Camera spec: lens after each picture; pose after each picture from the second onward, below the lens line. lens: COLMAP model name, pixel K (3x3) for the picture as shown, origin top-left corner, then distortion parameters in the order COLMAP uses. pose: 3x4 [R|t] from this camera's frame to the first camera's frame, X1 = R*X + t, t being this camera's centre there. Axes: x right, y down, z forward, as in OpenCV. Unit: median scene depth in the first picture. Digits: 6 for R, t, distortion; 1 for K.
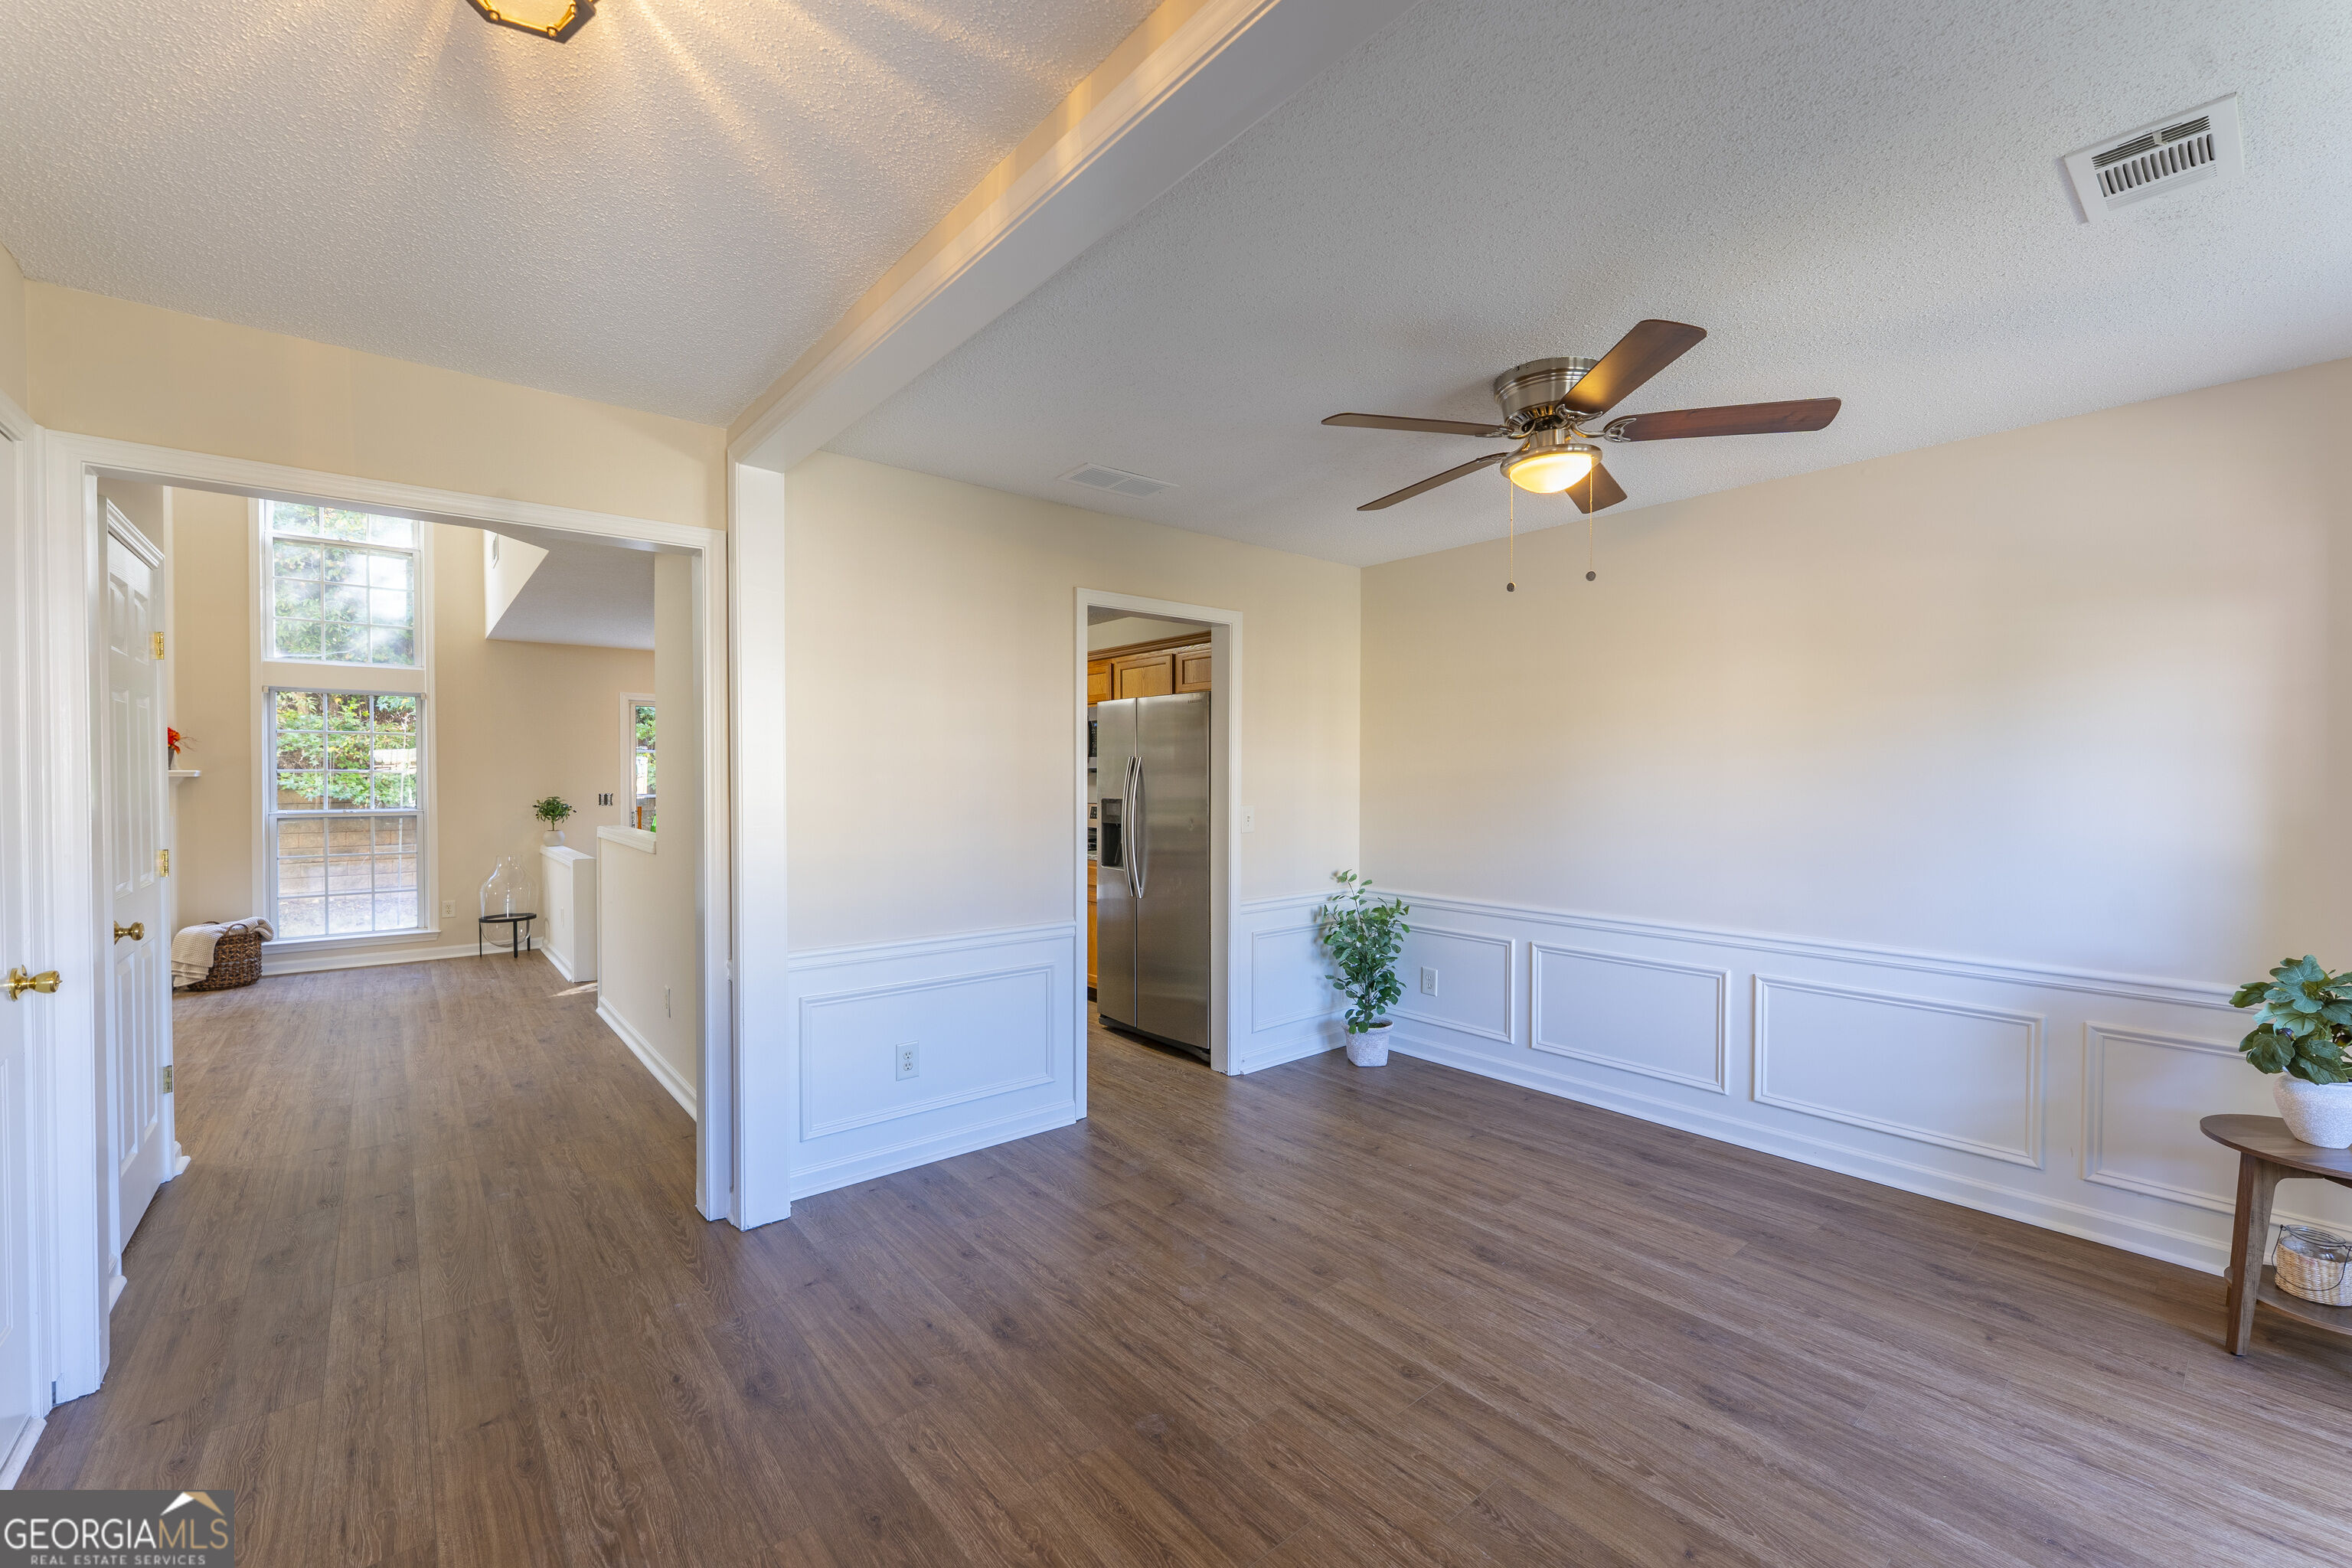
lens RADIAL K [[946.4, 0, 1176.1], [0, 946.4, 787.7], [0, 0, 1]] dist [0.000627, -0.000202]
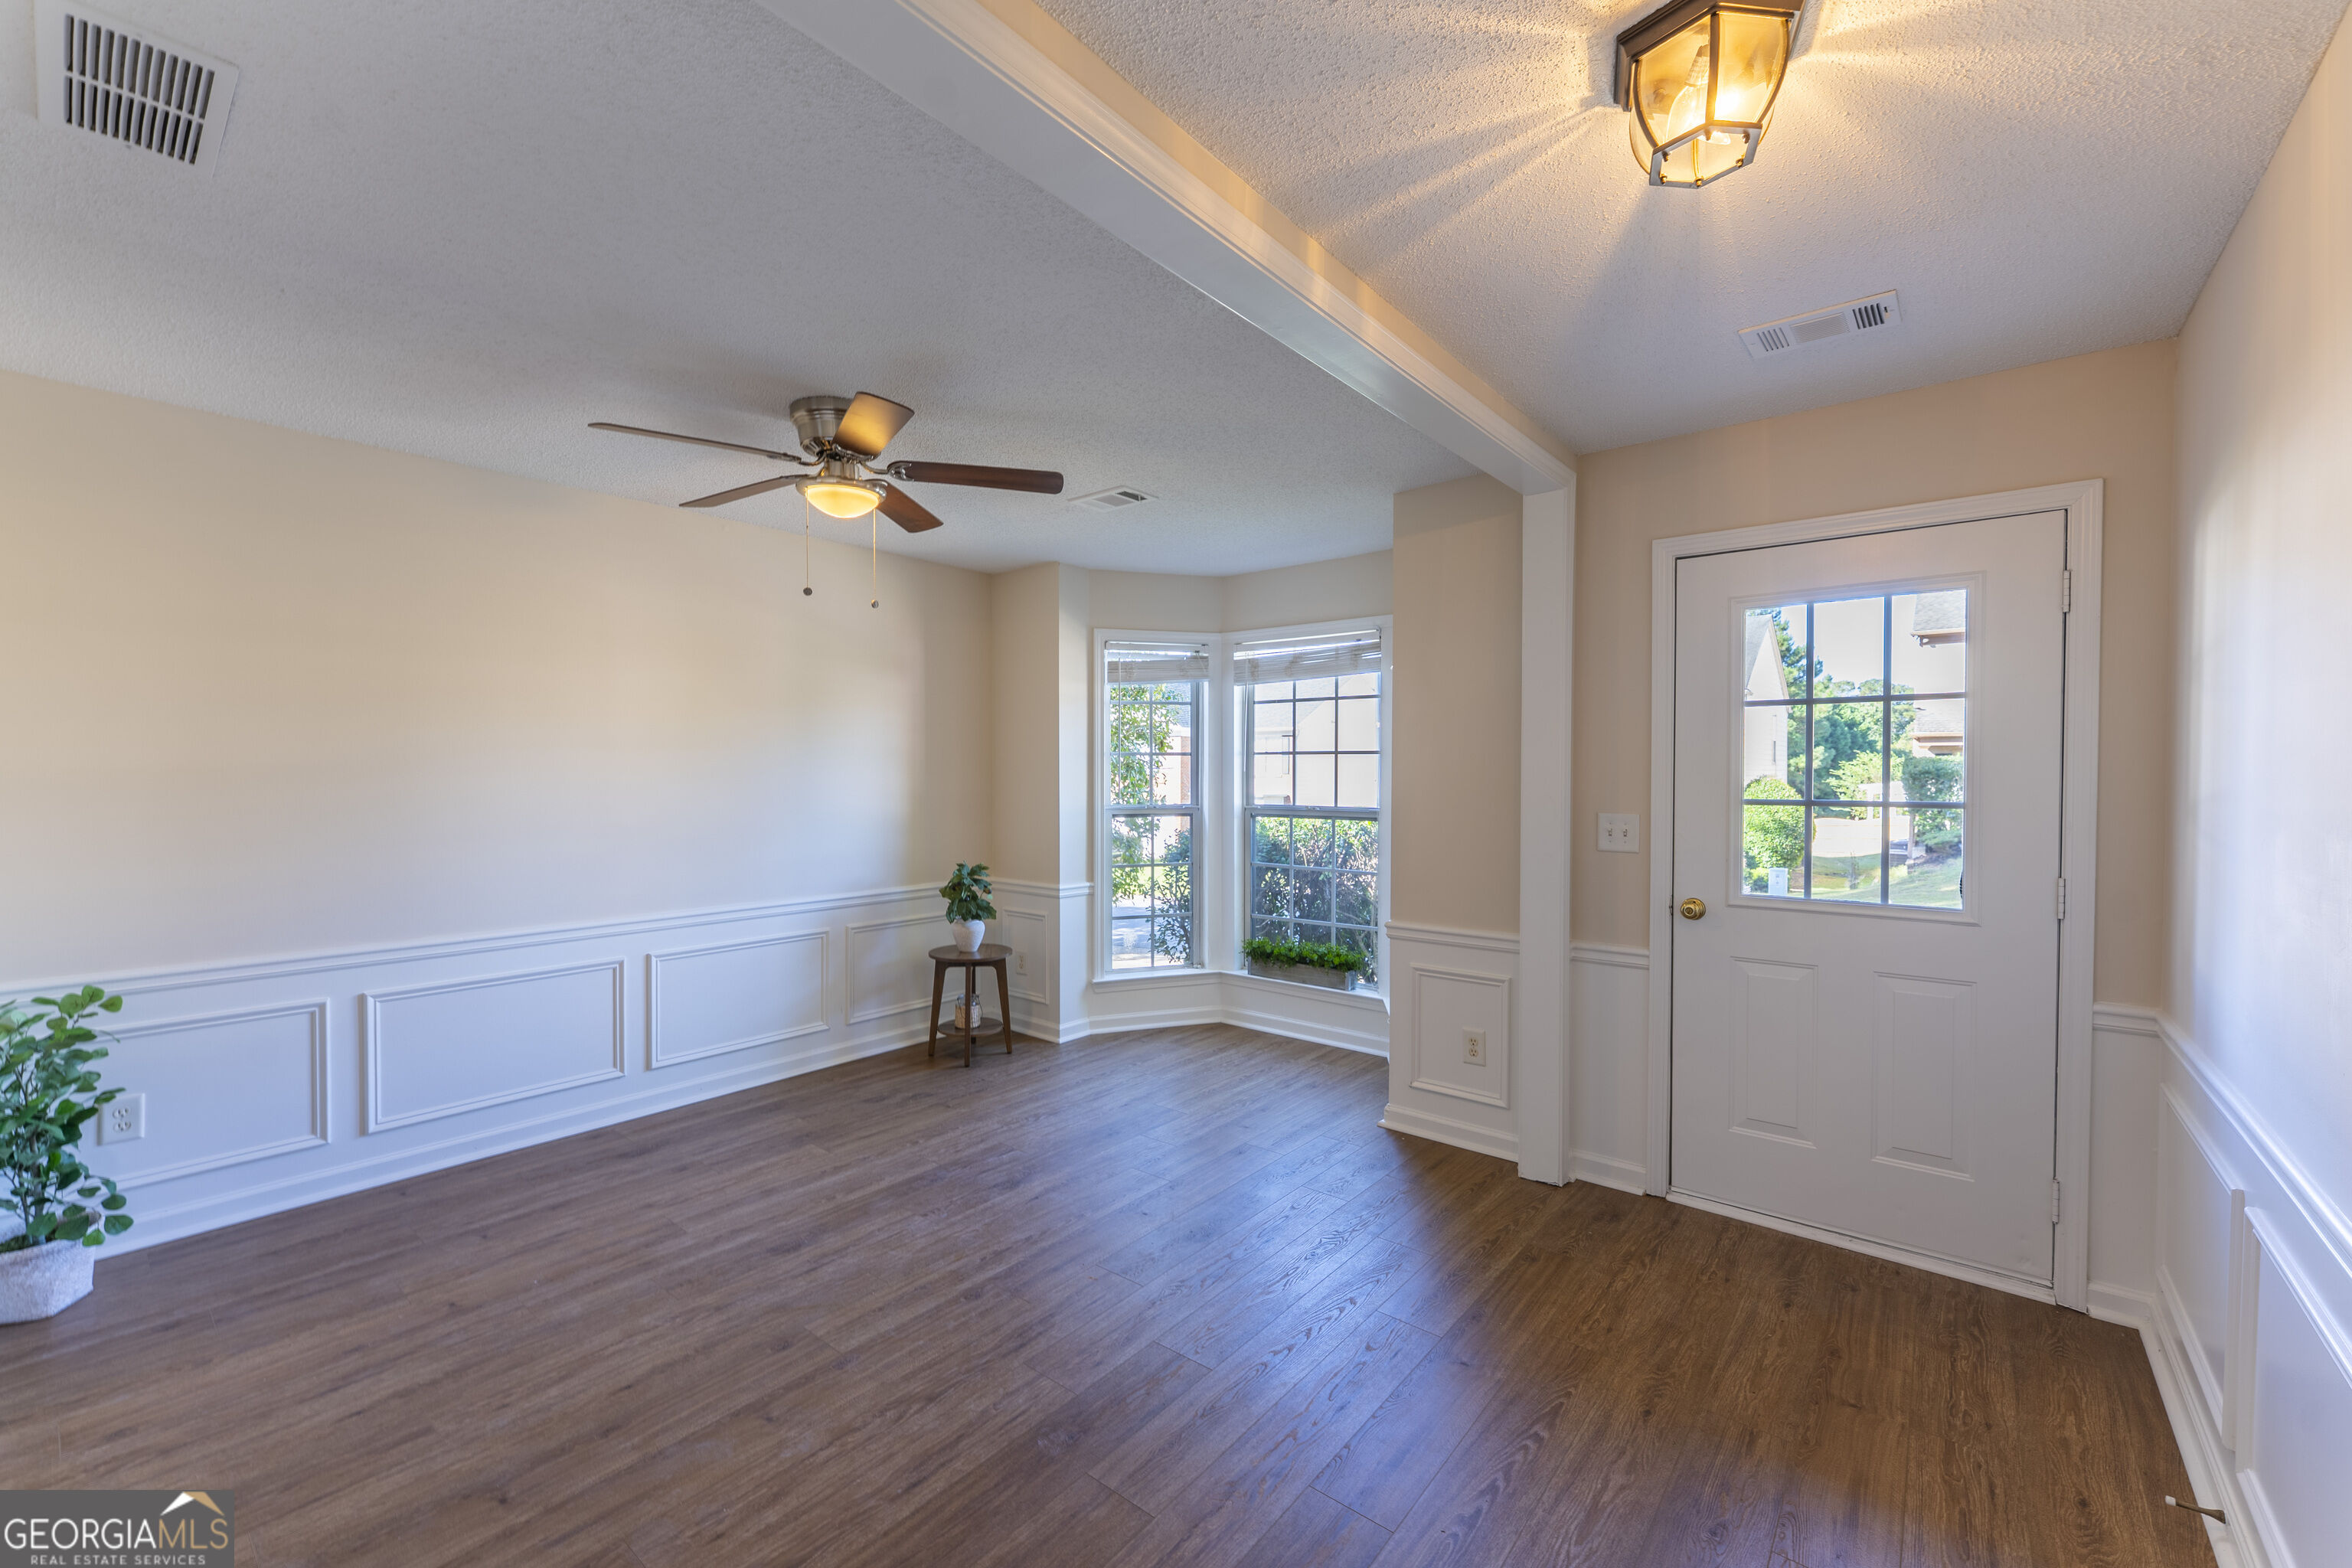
lens RADIAL K [[946.4, 0, 1176.1], [0, 946.4, 787.7], [0, 0, 1]] dist [0.000627, -0.000202]
pose [[-0.186389, -0.016916, 0.982330, -0.681242], [0.011713, 0.999742, 0.019438, -0.009943], [-0.982406, 0.015129, -0.186143, 0.721866]]
